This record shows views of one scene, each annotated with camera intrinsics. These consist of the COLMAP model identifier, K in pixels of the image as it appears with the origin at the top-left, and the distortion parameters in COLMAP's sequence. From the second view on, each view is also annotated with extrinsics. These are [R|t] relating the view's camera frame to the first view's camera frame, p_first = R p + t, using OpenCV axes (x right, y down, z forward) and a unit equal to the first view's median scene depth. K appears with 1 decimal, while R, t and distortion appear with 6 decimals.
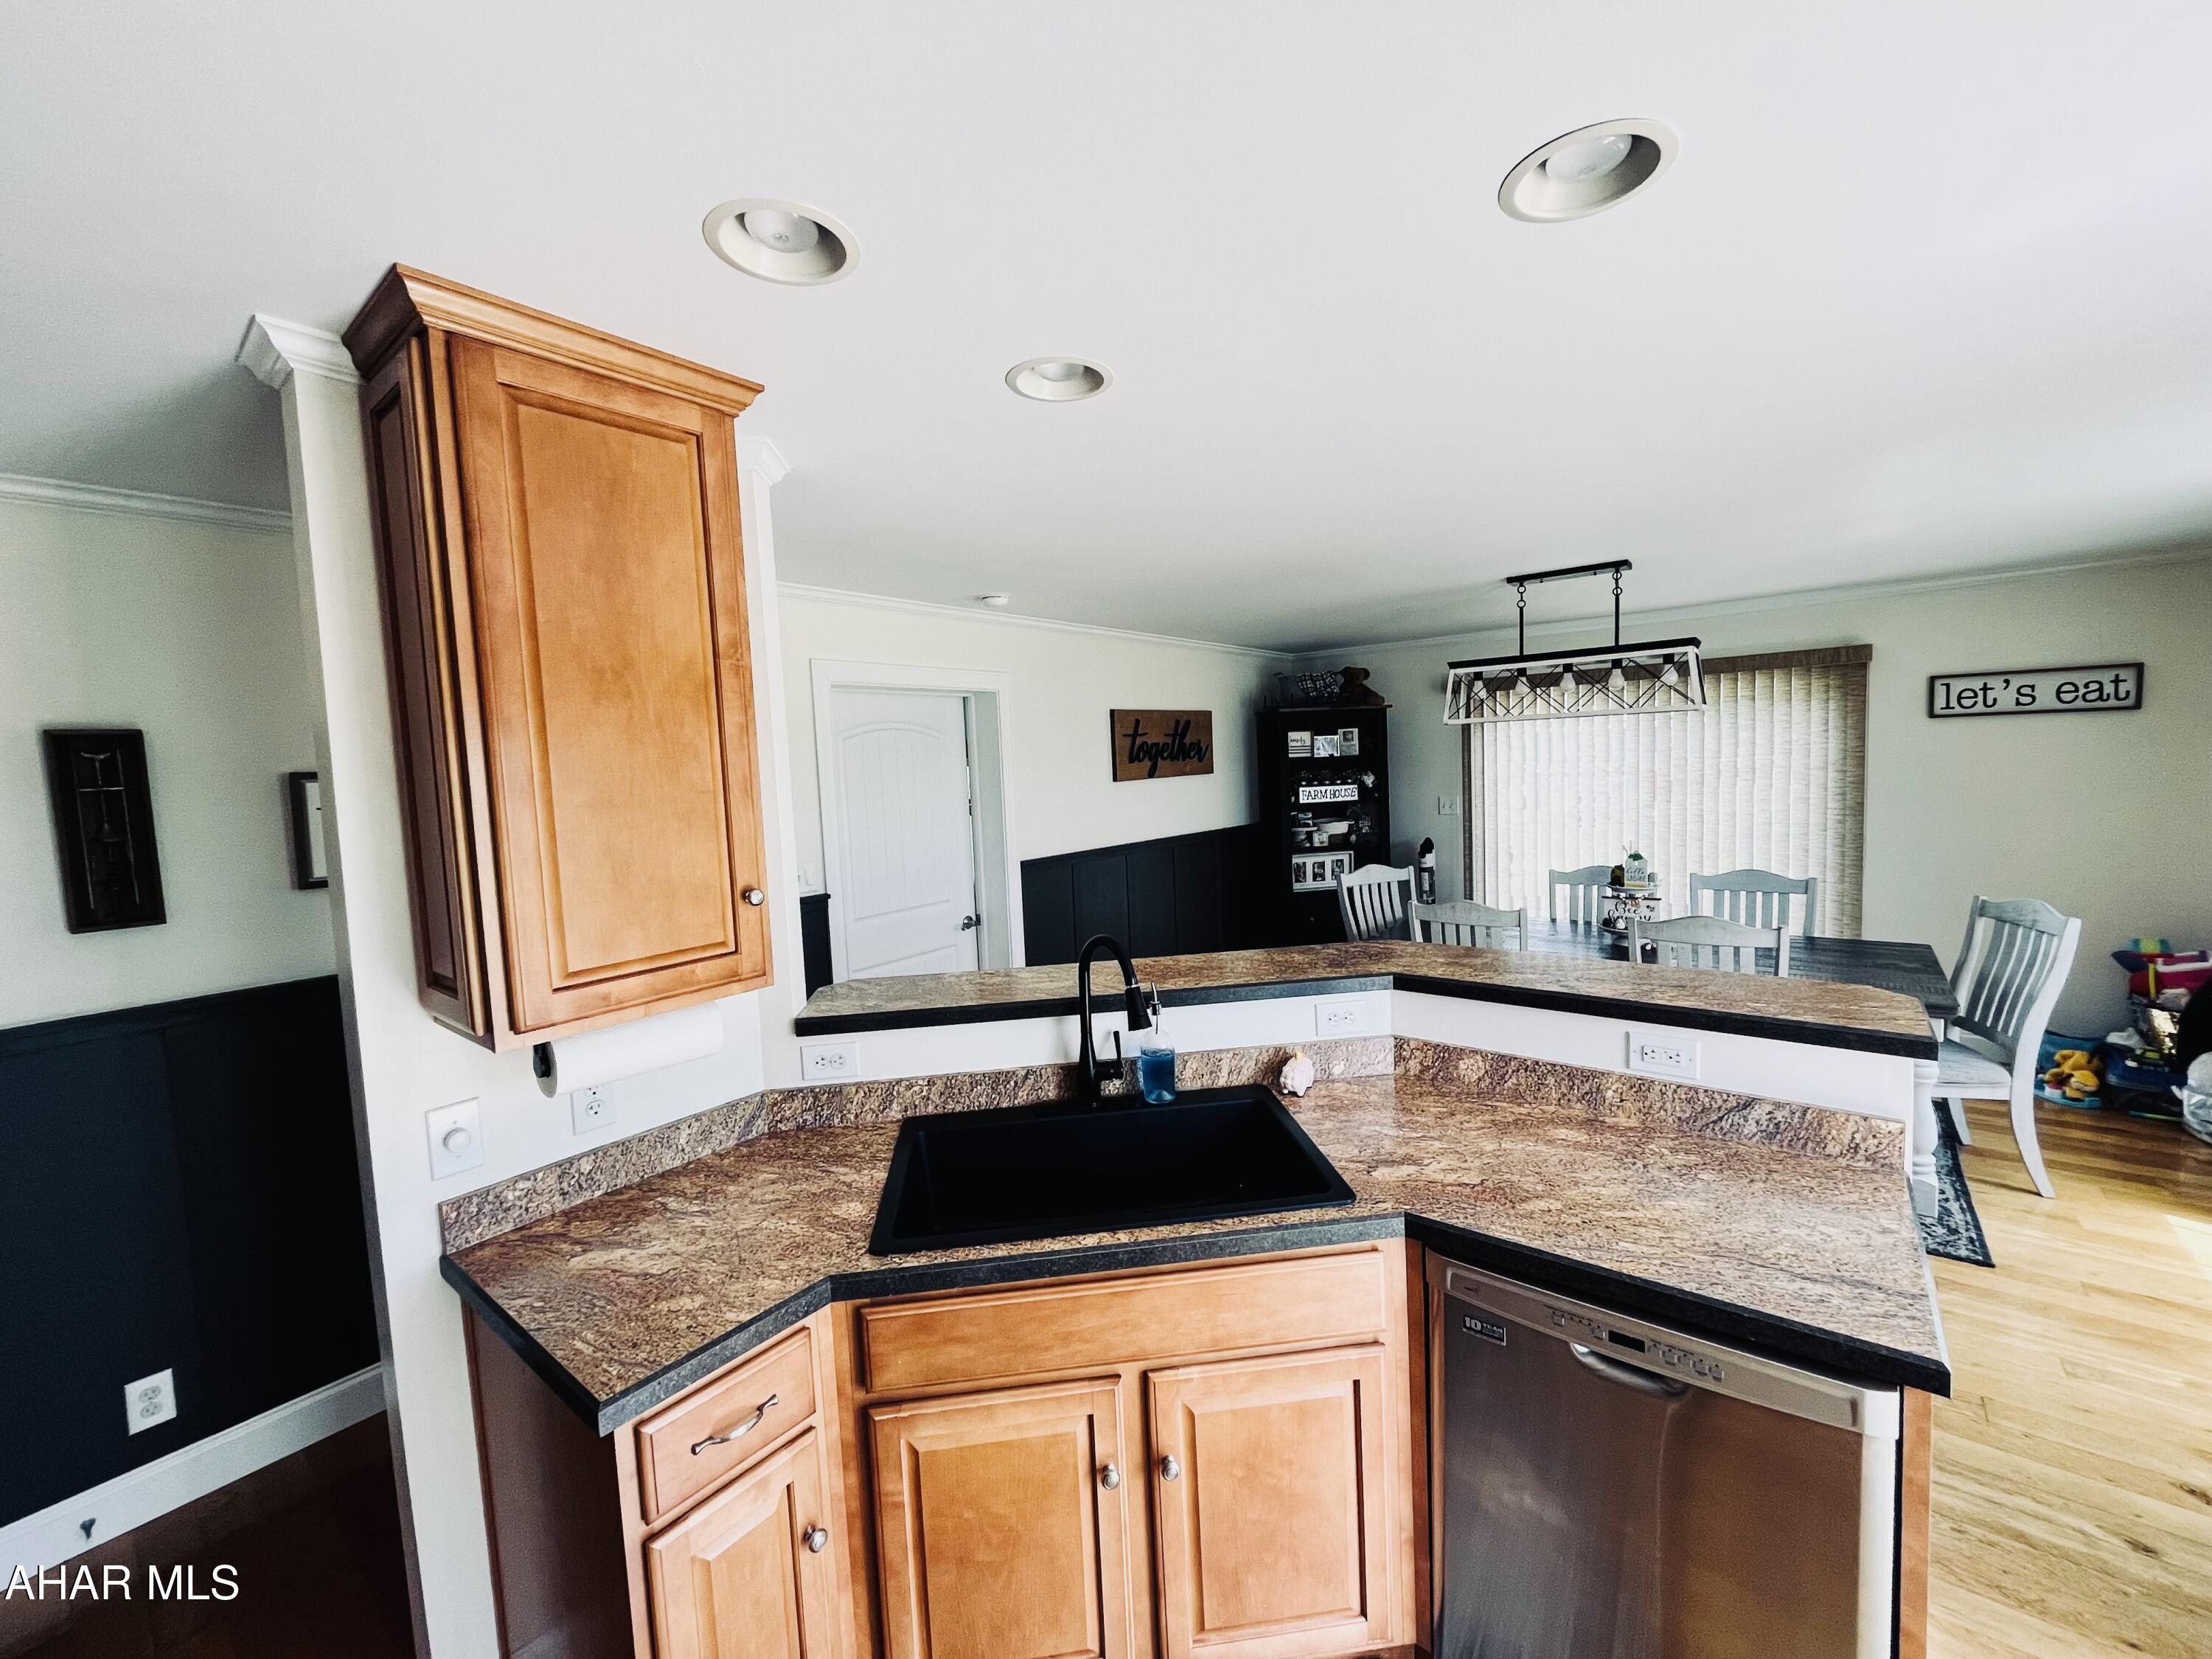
lens RADIAL K [[892.0, 0, 1098.5], [0, 892.0, 823.1], [0, 0, 1]] dist [0.001186, -0.001260]
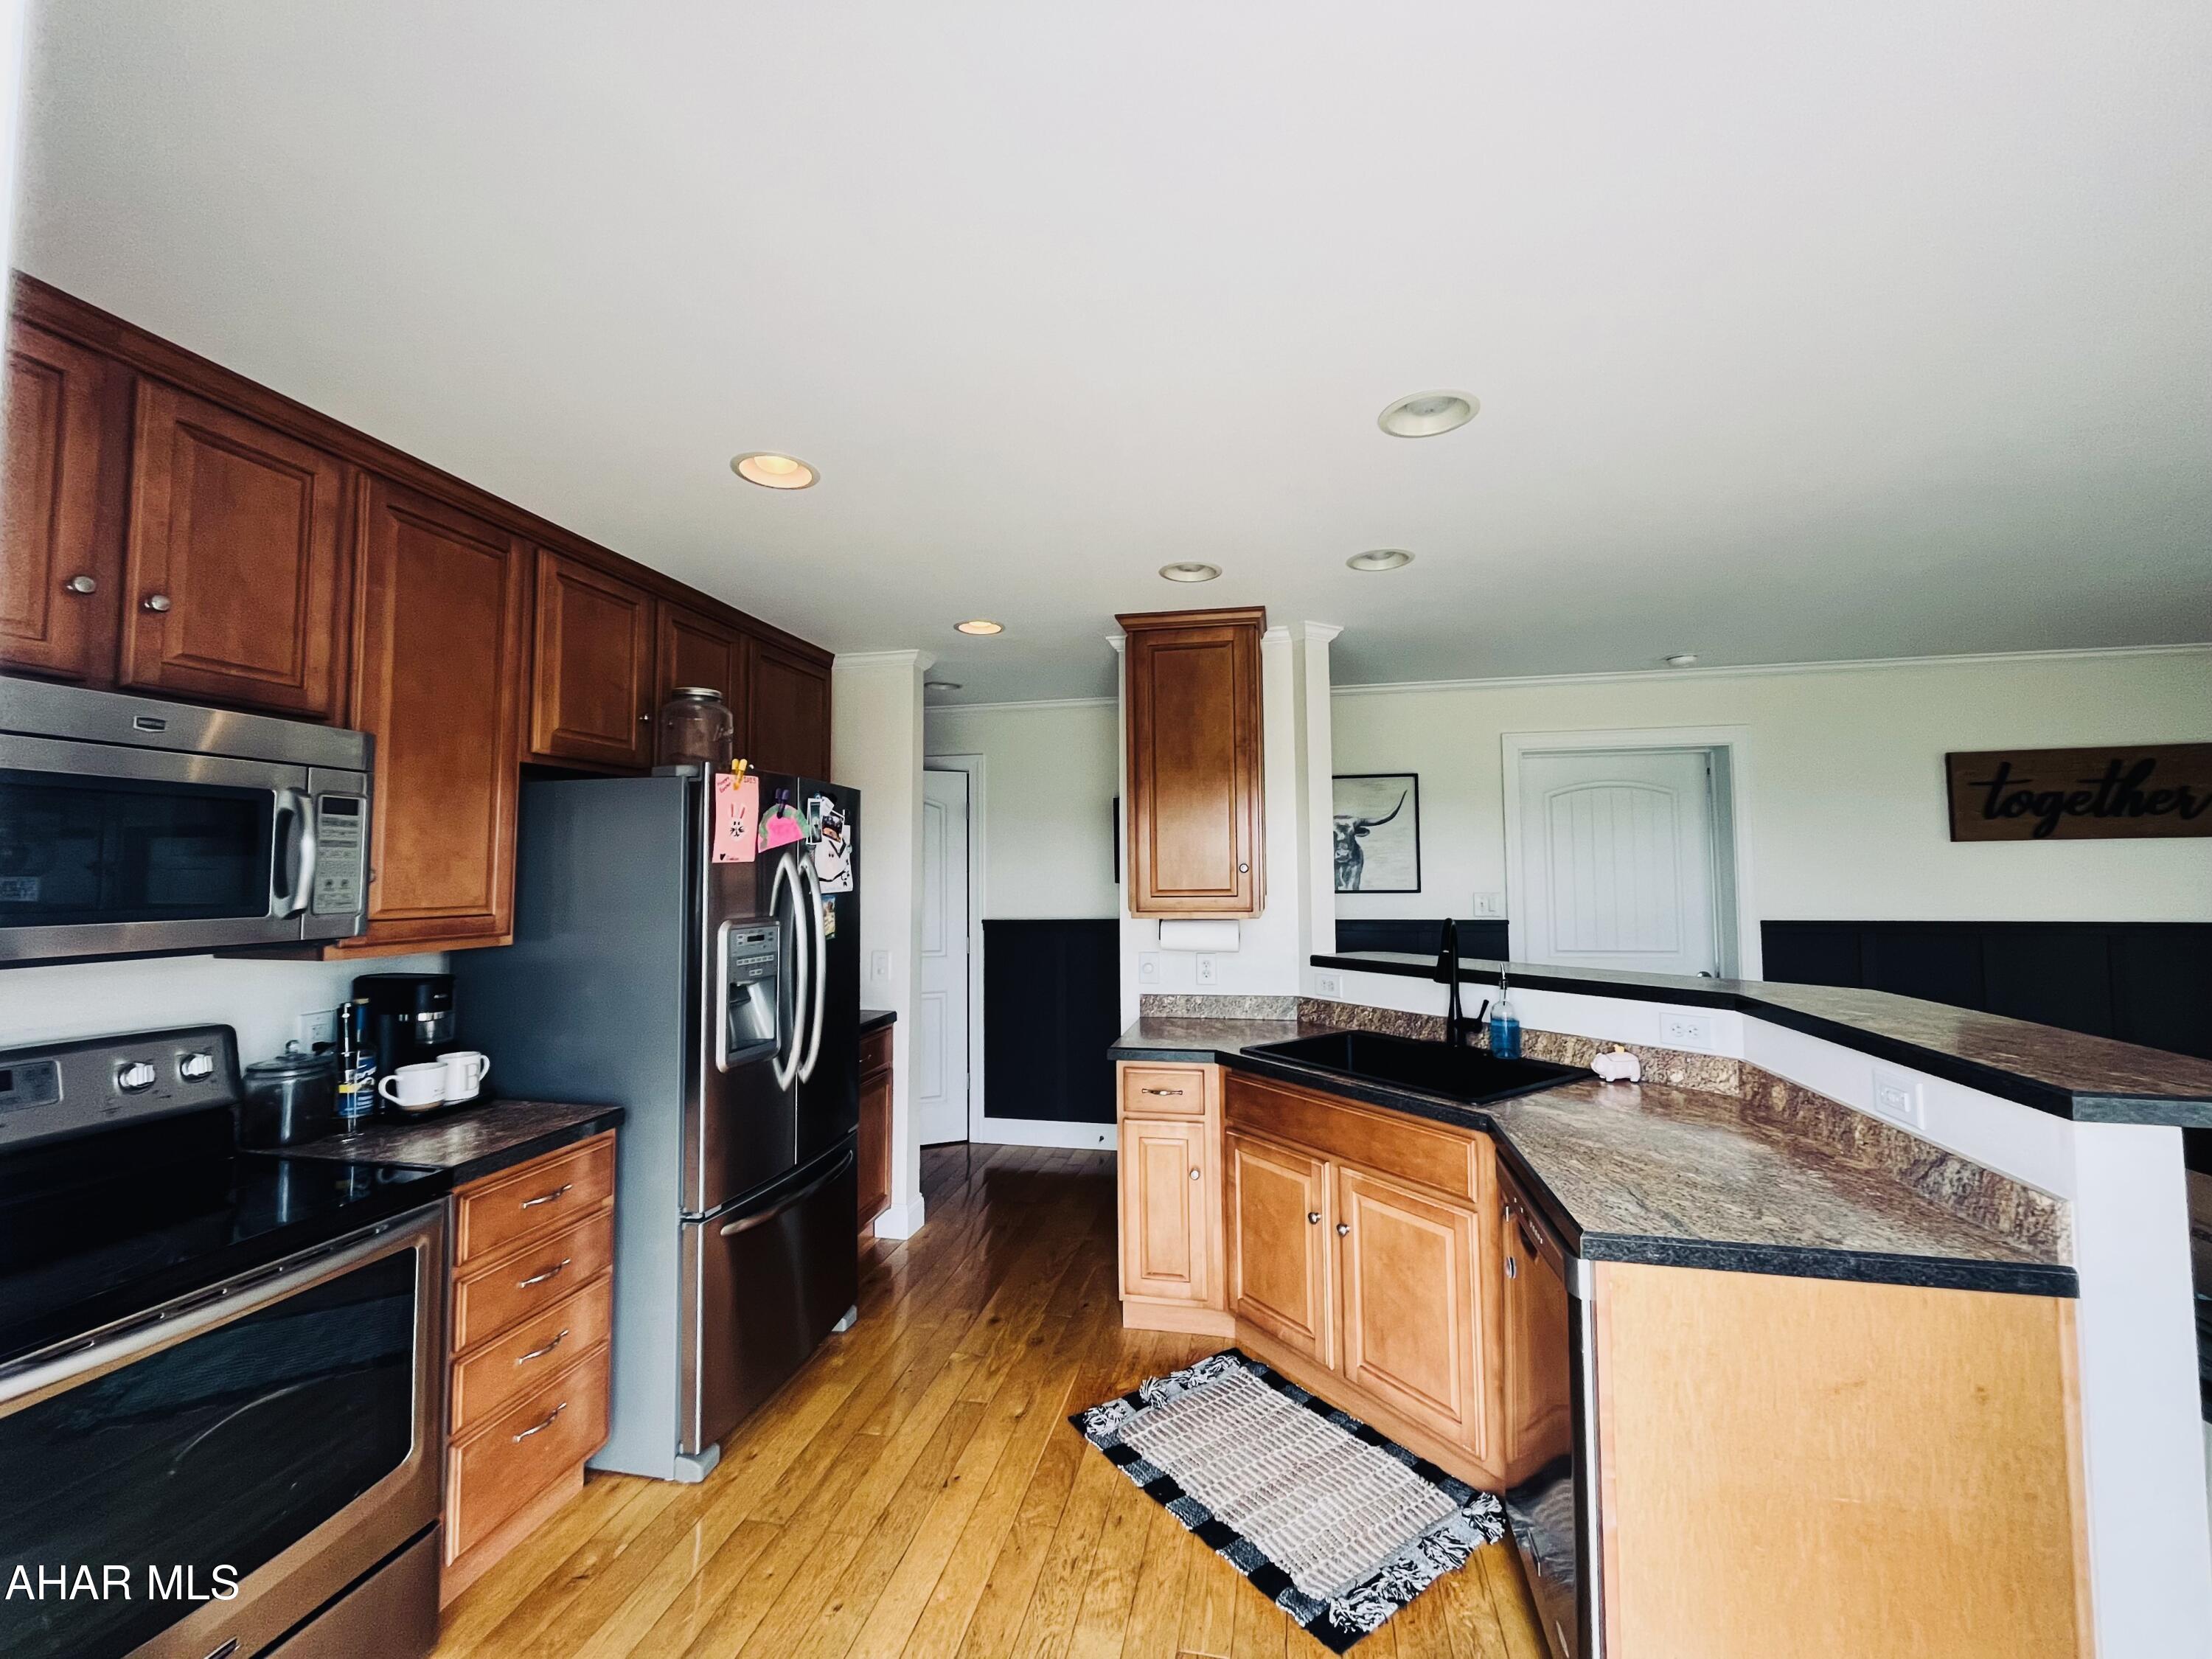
lens RADIAL K [[892.0, 0, 1103.1], [0, 892.0, 828.1], [0, 0, 1]] dist [0.001186, -0.001260]
pose [[0.454085, -0.001741, -0.890957, 0.390359], [-0.074157, 0.996454, -0.039742, 0.030979], [0.887867, 0.084118, 0.452346, -0.049466]]
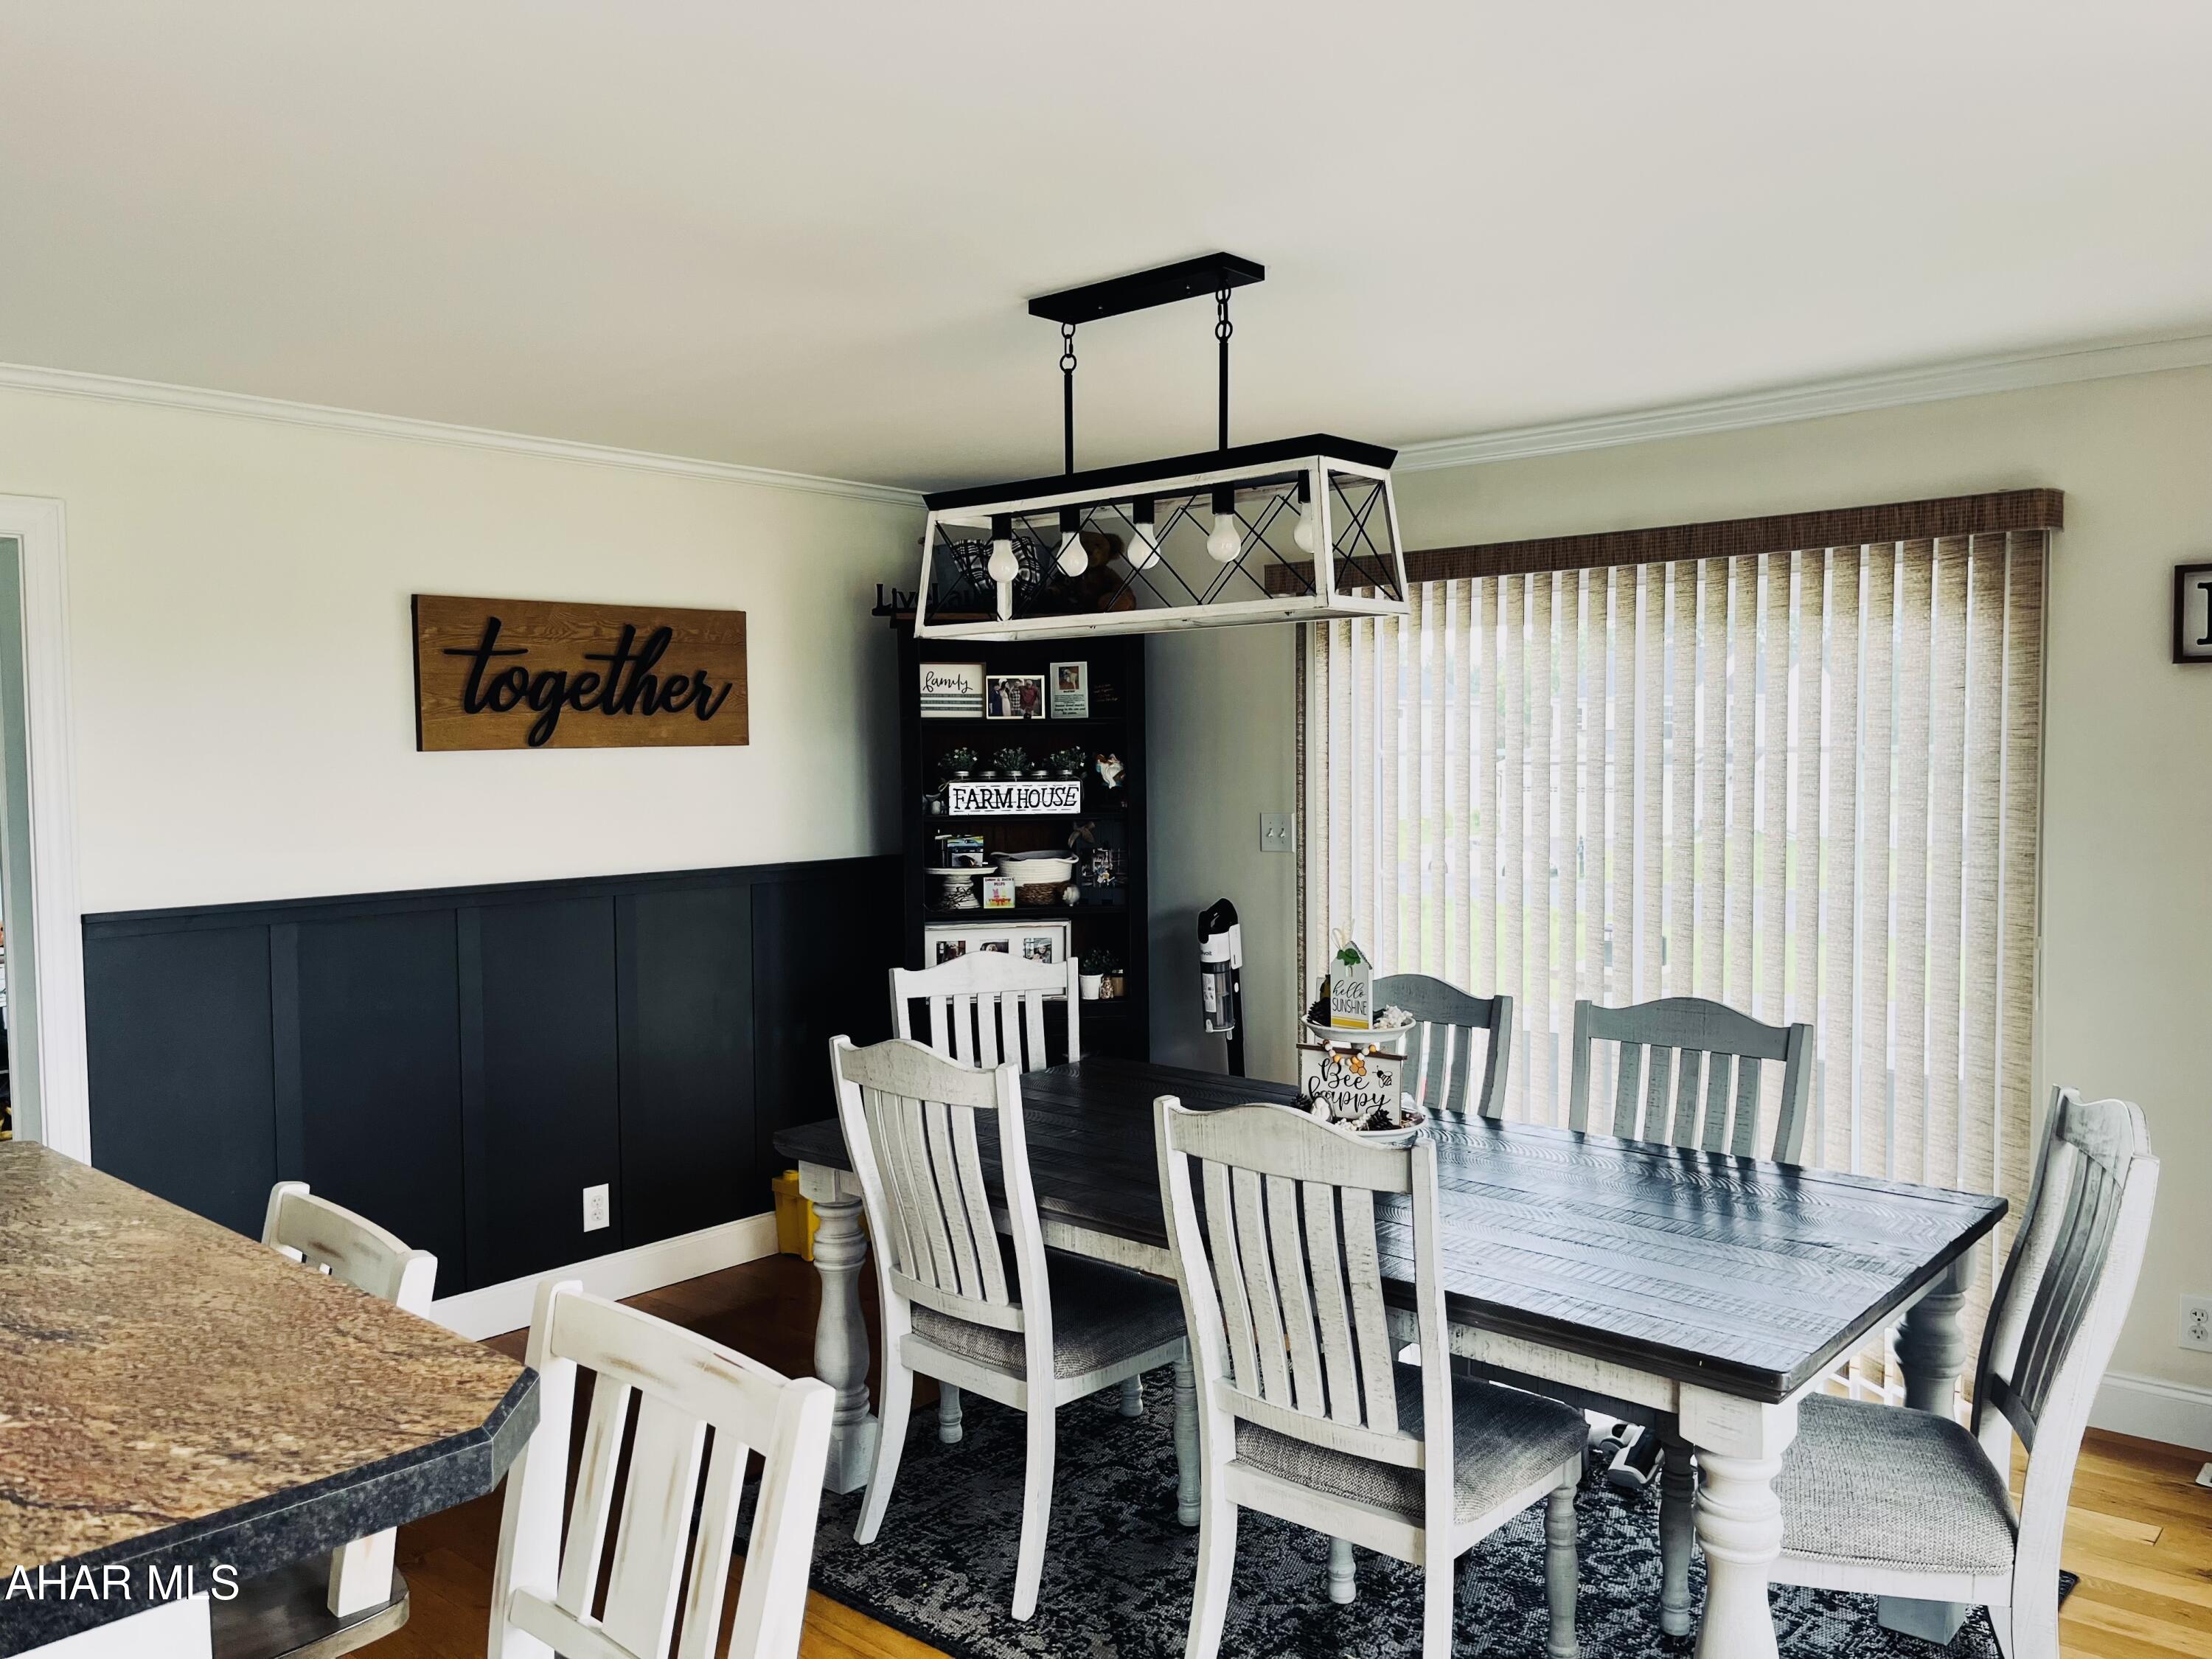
lens RADIAL K [[1682.4, 0, 1104.1], [0, 1682.4, 832.1], [0, 0, 1]] dist [0.041898, -0.013524]
pose [[0.998245, 0.036331, -0.046773, 0.417125], [-0.036953, 0.999239, -0.012492, -0.006402], [0.046283, 0.014199, 0.998827, 0.141726]]
